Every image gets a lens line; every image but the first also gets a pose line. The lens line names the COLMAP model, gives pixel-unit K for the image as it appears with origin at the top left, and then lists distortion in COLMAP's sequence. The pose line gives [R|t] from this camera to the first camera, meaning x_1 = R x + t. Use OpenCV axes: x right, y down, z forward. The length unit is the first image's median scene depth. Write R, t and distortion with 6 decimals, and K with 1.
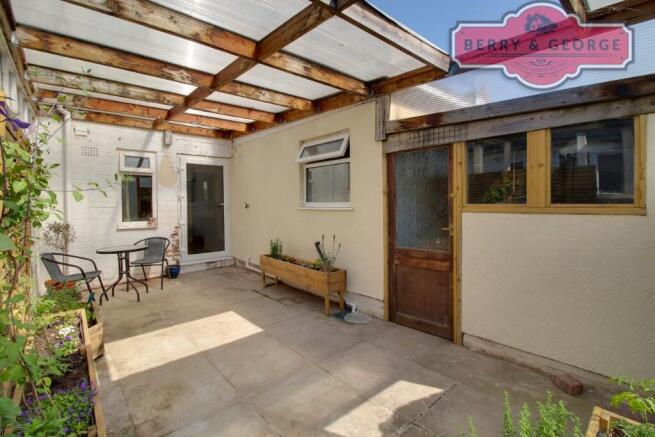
lens RADIAL K [[303.8, 0, 330.0], [0, 303.8, 208.7], [0, 0, 1]] dist [-0.015739, -0.001003]
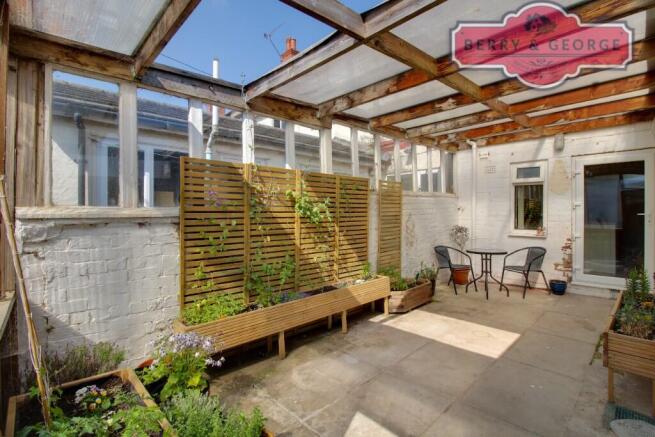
lens RADIAL K [[303.8, 0, 329.4], [0, 303.8, 214.9], [0, 0, 1]] dist [-0.015739, -0.001003]
pose [[0.025307, 0.013513, -0.999588, 0.485619], [-0.018128, 0.999750, 0.013057, -0.012904], [0.999515, 0.017790, 0.025546, 0.371223]]
